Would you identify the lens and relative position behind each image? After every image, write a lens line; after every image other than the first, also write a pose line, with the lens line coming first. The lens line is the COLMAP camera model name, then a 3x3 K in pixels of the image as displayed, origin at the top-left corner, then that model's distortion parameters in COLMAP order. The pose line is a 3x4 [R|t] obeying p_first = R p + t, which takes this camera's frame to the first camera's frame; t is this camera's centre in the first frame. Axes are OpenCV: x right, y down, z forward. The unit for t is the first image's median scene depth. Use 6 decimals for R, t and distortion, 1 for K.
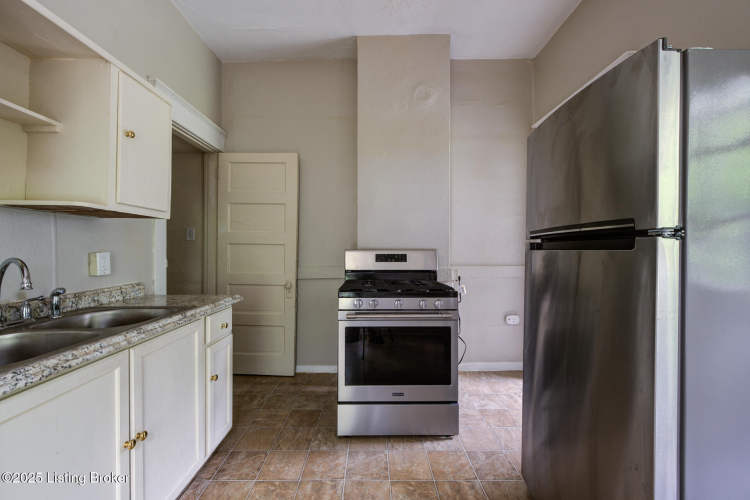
lens RADIAL K [[300.9, 0, 375.0], [0, 300.9, 250.0], [0, 0, 1]] dist [0.001466, 0.000132]
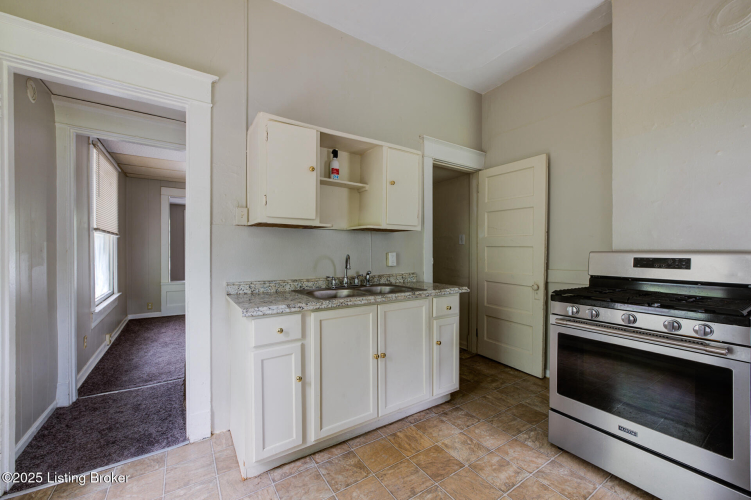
lens RADIAL K [[294.5, 0, 374.4], [0, 294.5, 253.0], [0, 0, 1]] dist [0.000731, 0.000224]
pose [[0.553784, 0.006772, -0.832633, 0.362210], [-0.005403, 0.999975, 0.004540, 0.002906], [0.832643, 0.001984, 0.553807, -0.003071]]
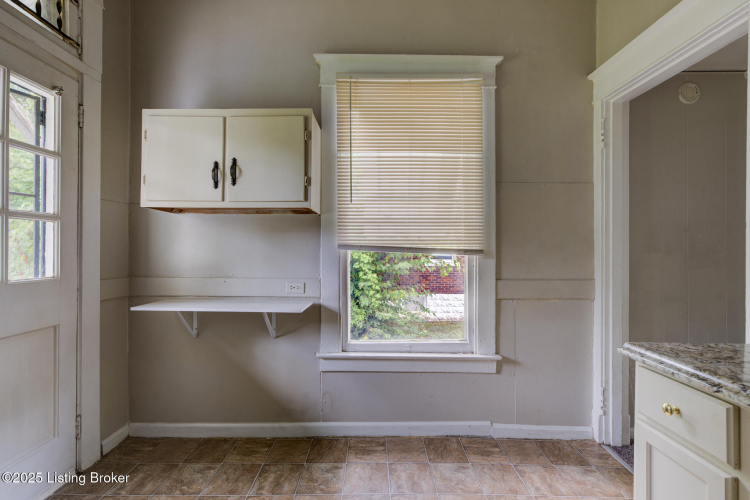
lens RADIAL K [[324.7, 0, 375.0], [0, 324.7, 250.0], [0, 0, 1]] dist [0.000049, 0.000001]
pose [[-0.999933, -0.001771, -0.011408, -0.032173], [-0.001811, 0.999992, 0.003483, -0.006547], [0.011402, 0.003503, -0.999929, 1.673593]]
